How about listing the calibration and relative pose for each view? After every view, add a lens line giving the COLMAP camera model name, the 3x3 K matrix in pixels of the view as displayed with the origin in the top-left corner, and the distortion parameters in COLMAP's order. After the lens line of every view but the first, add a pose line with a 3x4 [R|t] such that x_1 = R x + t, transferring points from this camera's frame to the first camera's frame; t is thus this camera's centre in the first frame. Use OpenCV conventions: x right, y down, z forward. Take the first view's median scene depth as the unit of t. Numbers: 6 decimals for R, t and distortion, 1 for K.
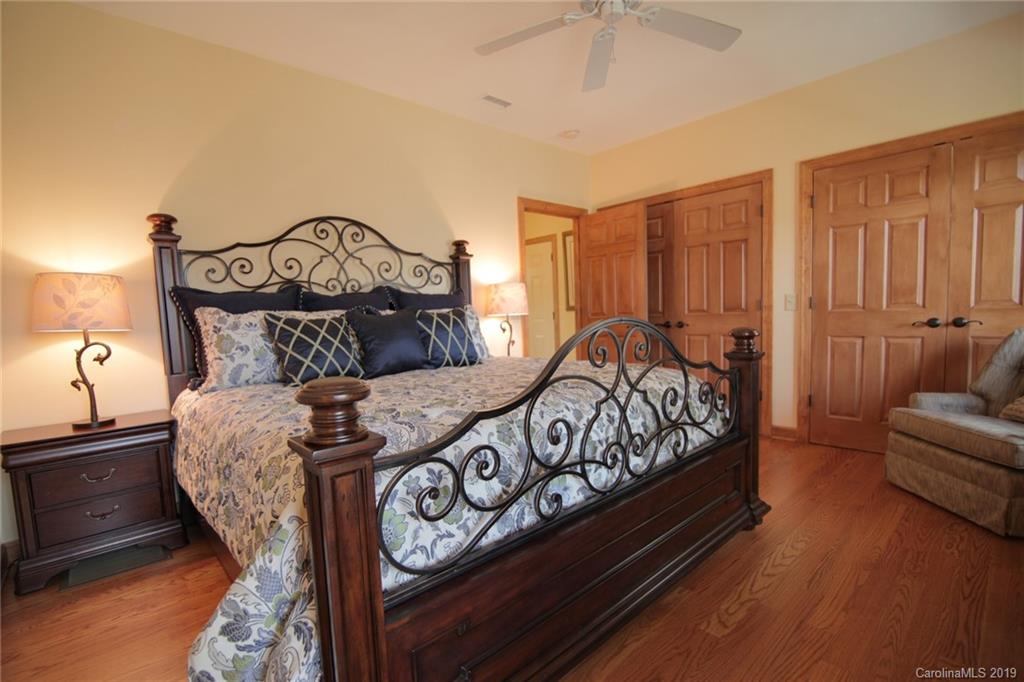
lens RADIAL K [[469.5, 0, 512.1], [0, 469.5, 350.9], [0, 0, 1]] dist [-0.016662, -0.000202]
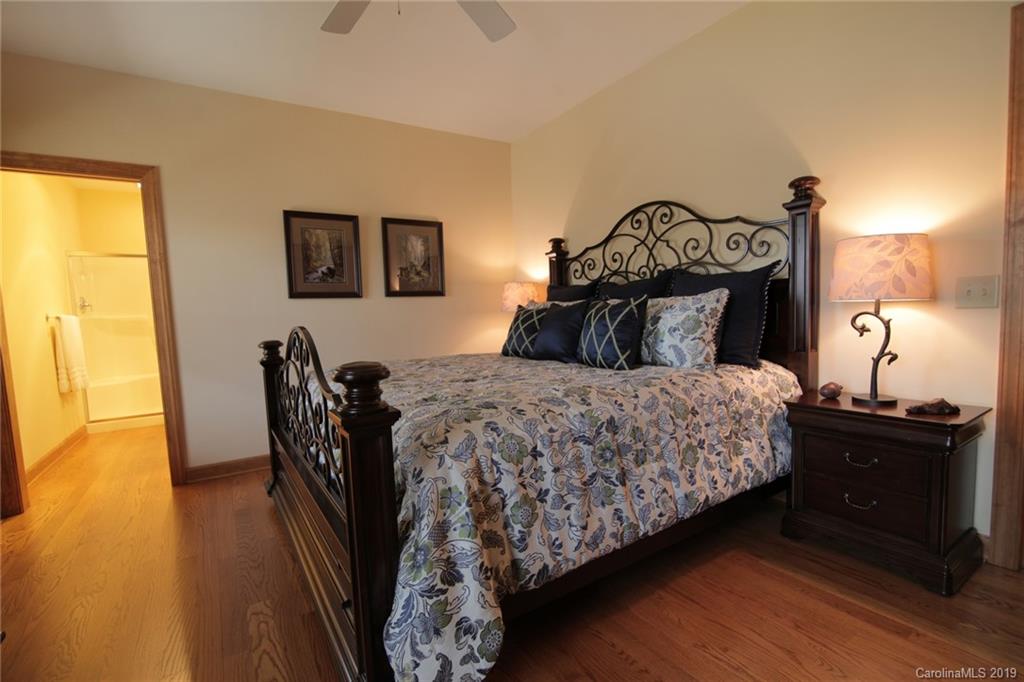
lens RADIAL K [[469.5, 0, 512.1], [0, 469.5, 350.9], [0, 0, 1]] dist [-0.016662, -0.000202]
pose [[-0.163940, 0.126963, -0.978266, 0.664116], [-0.033420, 0.990399, 0.134139, -0.094088], [0.985904, 0.054684, -0.158123, 0.853370]]
